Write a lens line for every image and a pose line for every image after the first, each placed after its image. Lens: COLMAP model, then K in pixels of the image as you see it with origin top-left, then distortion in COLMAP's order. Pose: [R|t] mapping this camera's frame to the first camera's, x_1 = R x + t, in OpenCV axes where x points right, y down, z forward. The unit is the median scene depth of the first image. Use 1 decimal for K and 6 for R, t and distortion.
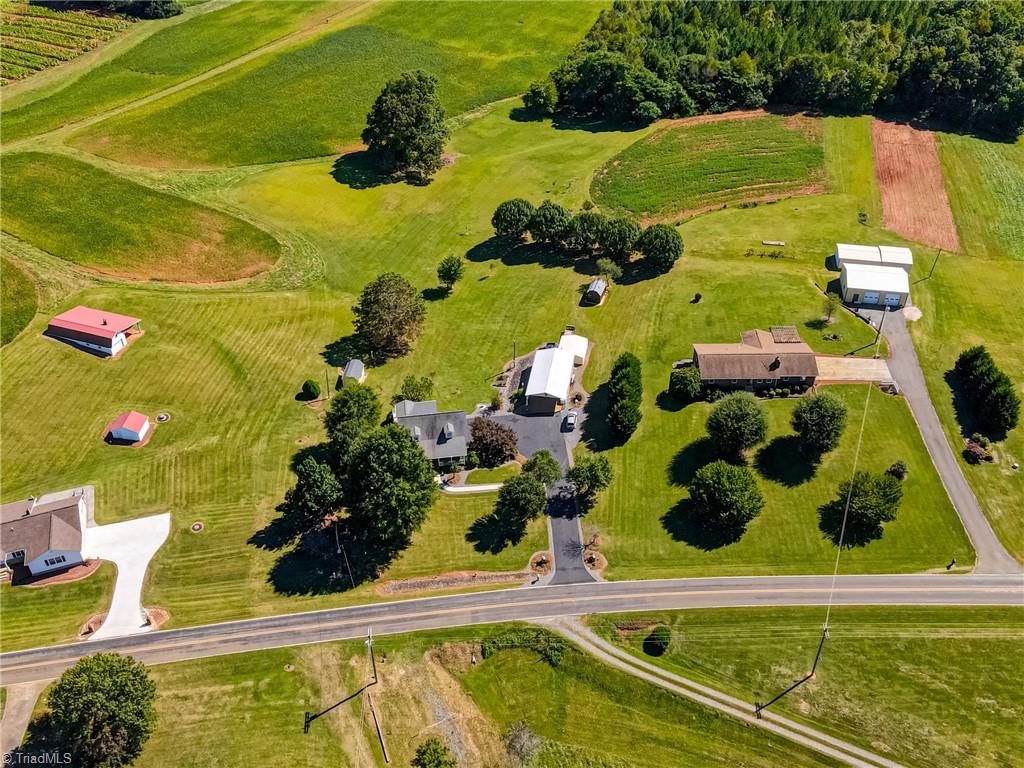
lens RADIAL K [[981.8, 0, 491.8], [0, 981.8, 299.6], [0, 0, 1]] dist [0.002573, -0.000246]
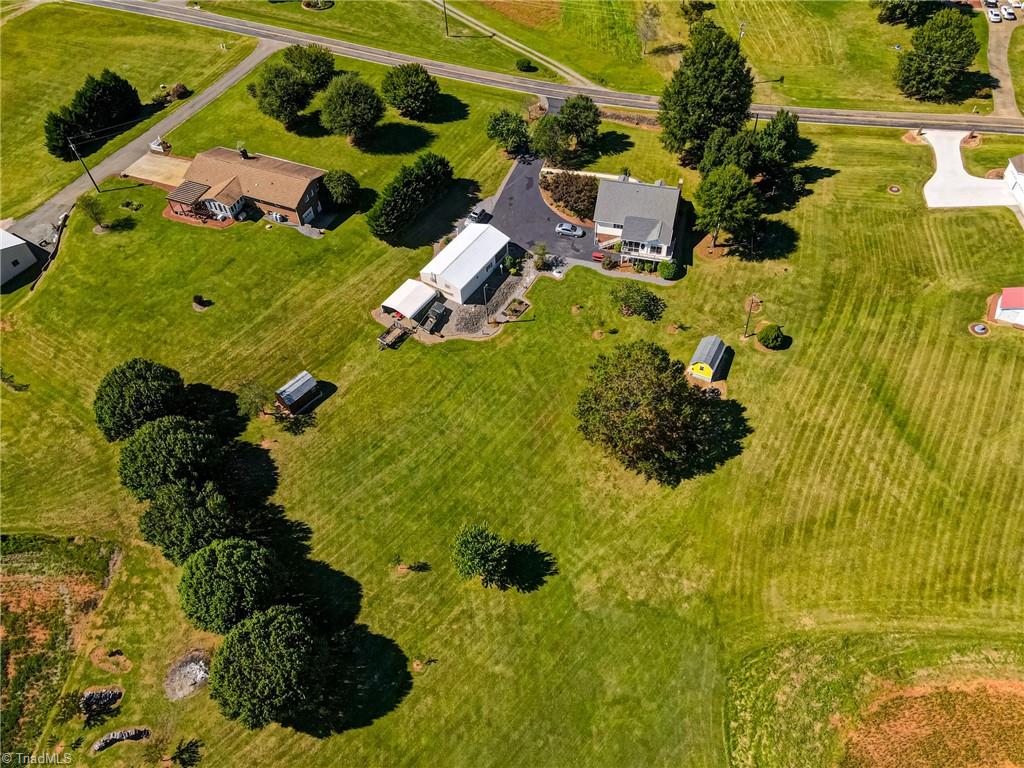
lens RADIAL K [[751.2, 0, 513.6], [0, 751.2, 382.5], [0, 0, 1]] dist [-0.004844, 0.040399]
pose [[-0.927217, -0.255696, 0.273656, -0.176746], [0.256392, 0.099254, 0.961463, -0.511401], [-0.273004, 0.961649, -0.026472, 1.154411]]
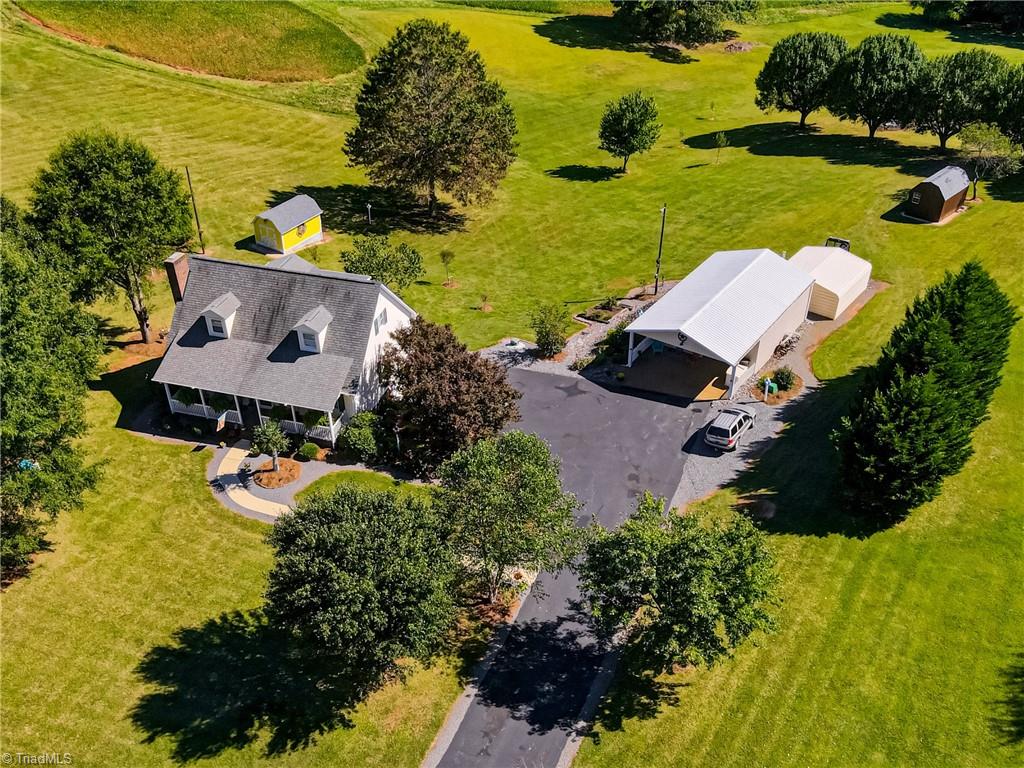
lens RADIAL K [[940.0, 0, 513.2], [0, 940.0, 462.1], [0, 0, 1]] dist [-0.002189, 0.037426]
pose [[0.912911, 0.264012, -0.311272, 0.115338], [-0.247475, 0.964493, 0.092251, 0.123529], [0.324575, -0.007185, 0.945833, 0.690320]]
